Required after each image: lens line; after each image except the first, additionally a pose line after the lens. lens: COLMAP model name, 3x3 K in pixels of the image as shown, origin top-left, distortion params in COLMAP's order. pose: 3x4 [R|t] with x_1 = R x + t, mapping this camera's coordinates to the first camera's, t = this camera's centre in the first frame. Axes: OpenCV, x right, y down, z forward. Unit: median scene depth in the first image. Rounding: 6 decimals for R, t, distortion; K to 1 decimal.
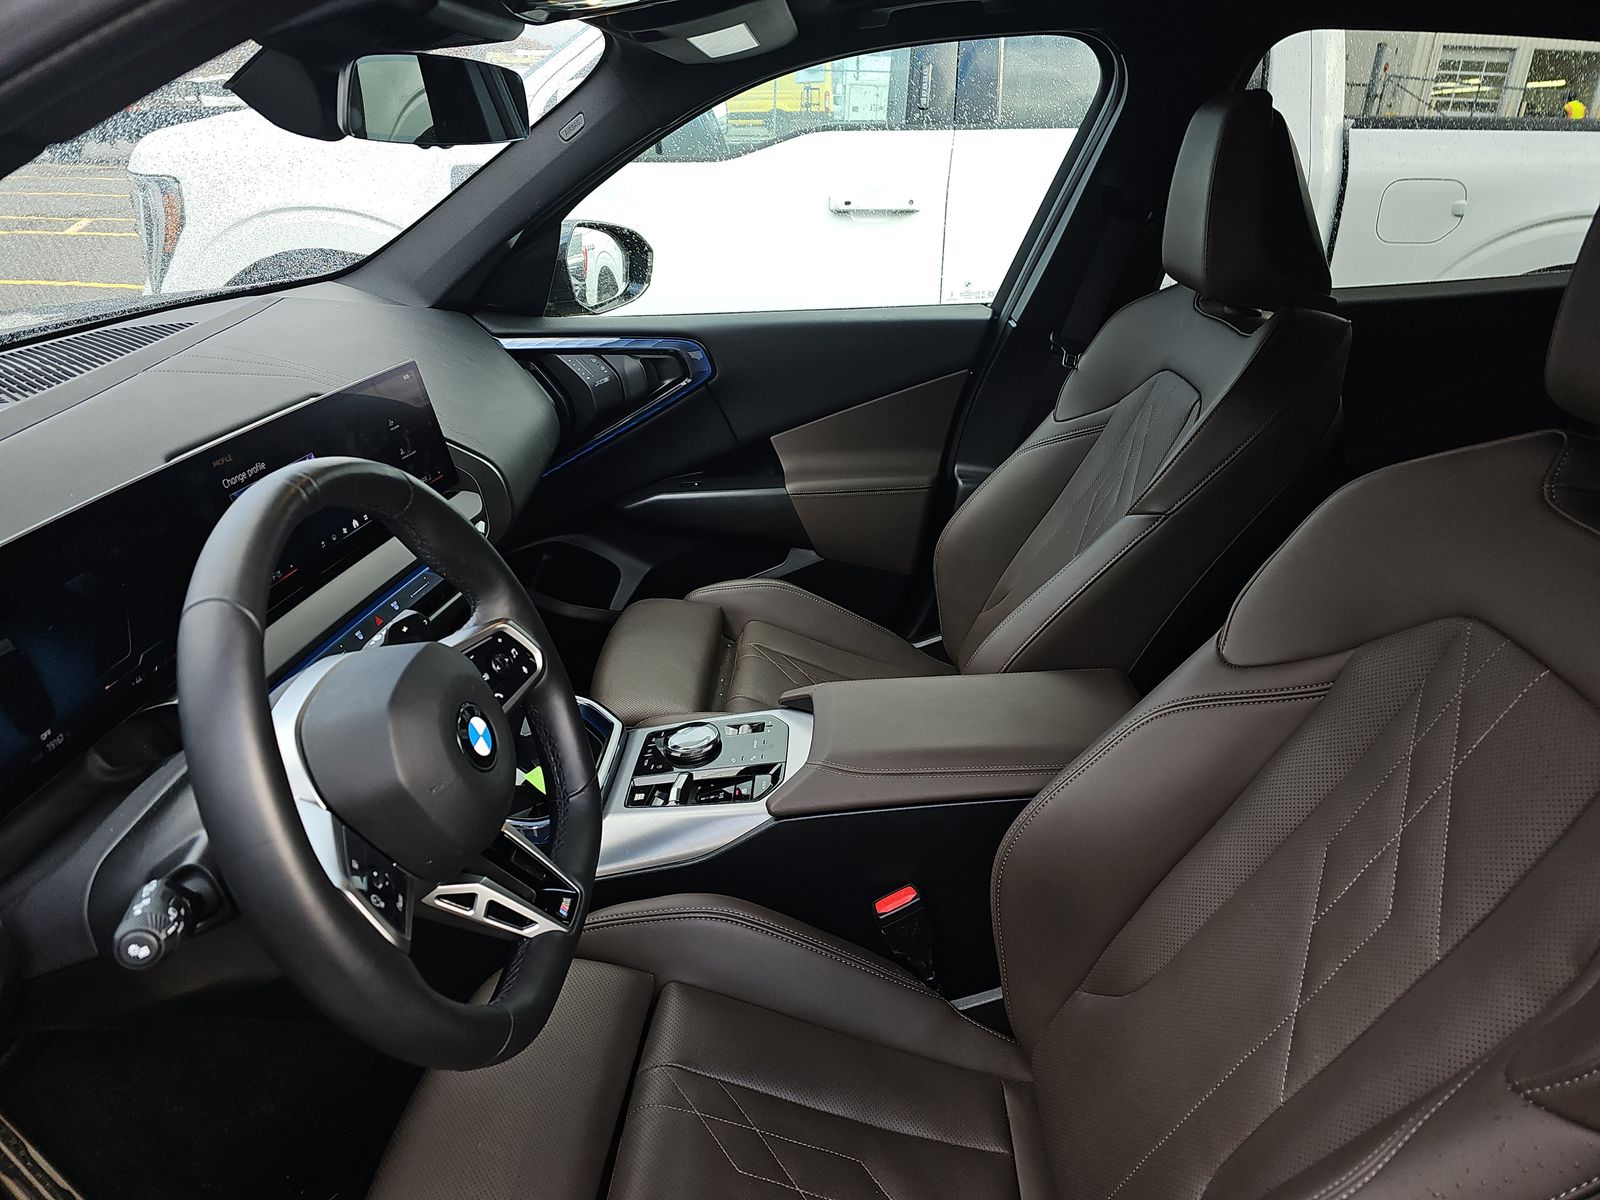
lens RADIAL K [[1103.0, 0, 787.6], [0, 1103.0, 597.6], [0, 0, 1]] dist [0.062788, -0.071718]
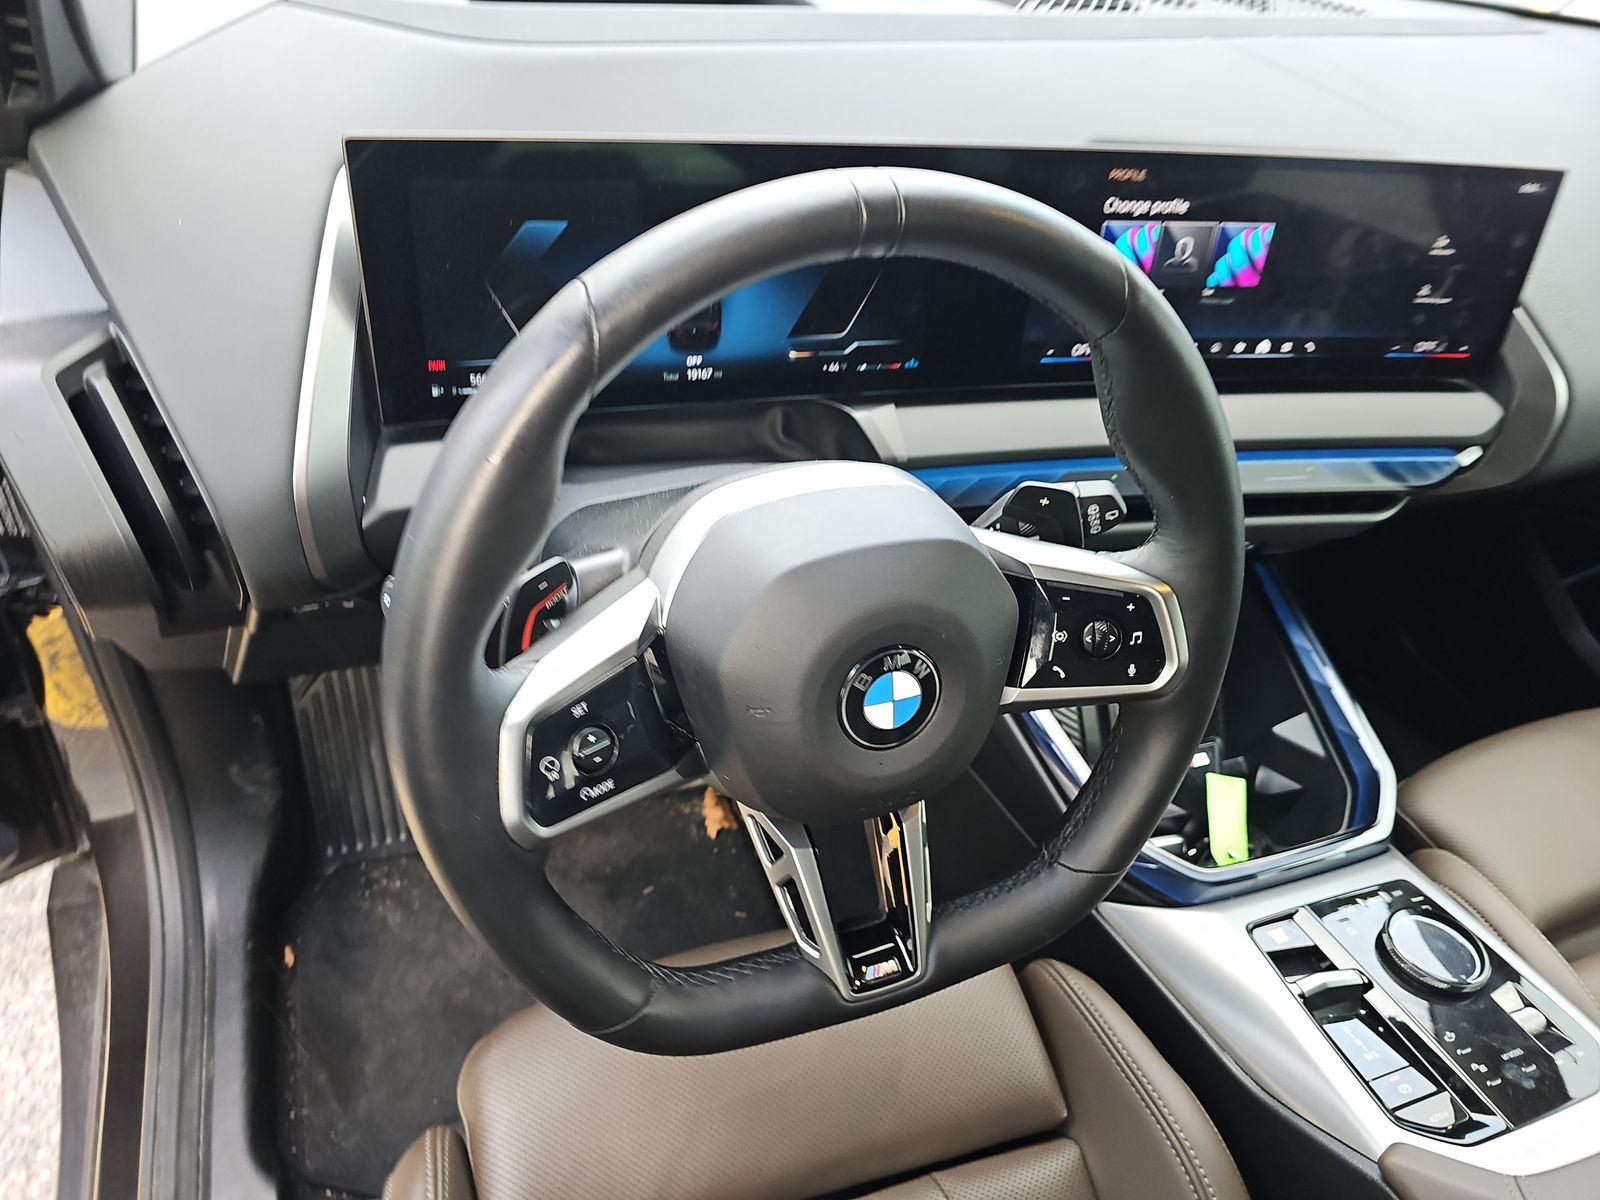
lens RADIAL K [[1103.0, 0, 787.6], [0, 1103.0, 597.6], [0, 0, 1]] dist [0.062788, -0.071718]
pose [[0.395690, 0.641567, -0.657131, 0.050995], [-0.487594, 0.753113, 0.441671, -0.112557], [0.778255, 0.145649, 0.610823, 0.371503]]
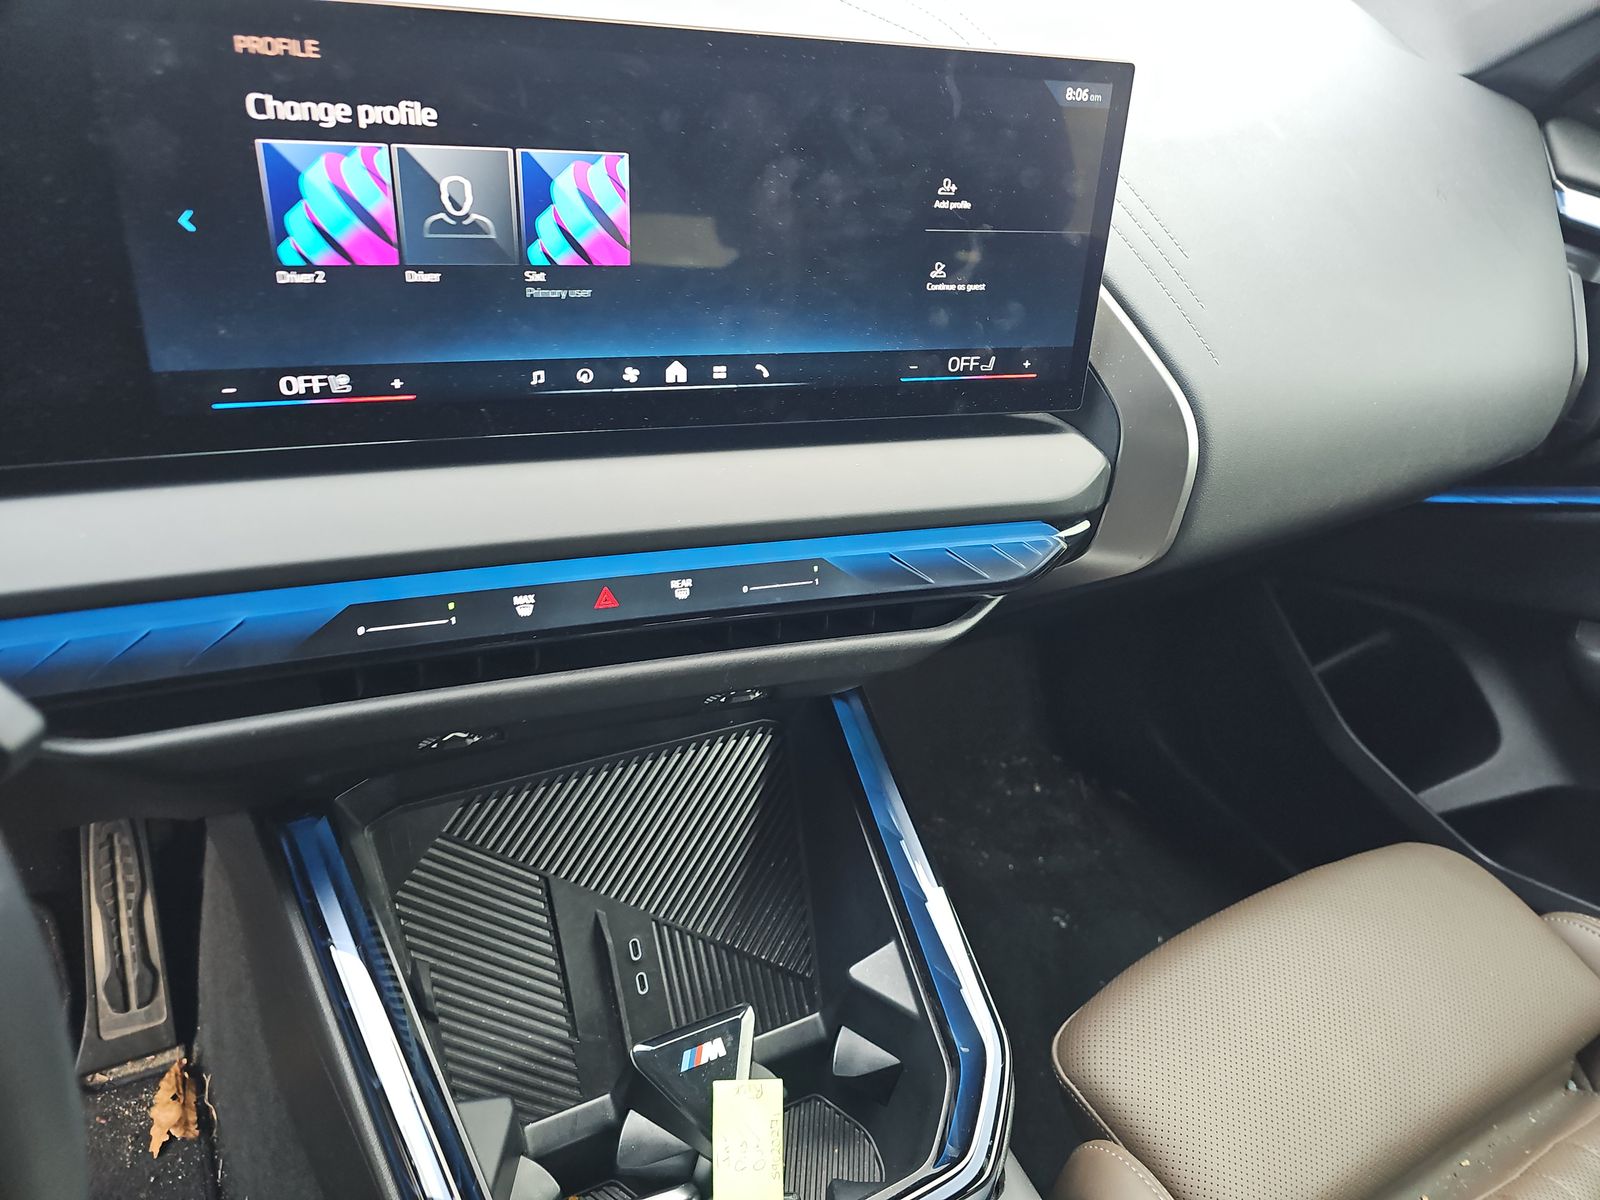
lens RADIAL K [[1103.0, 0, 787.6], [0, 1103.0, 597.6], [0, 0, 1]] dist [0.062788, -0.071718]
pose [[0.506385, 0.555700, -0.659372, -0.051377], [-0.469374, 0.819084, 0.329831, -0.152107], [0.723369, 0.142471, 0.675603, 0.760143]]
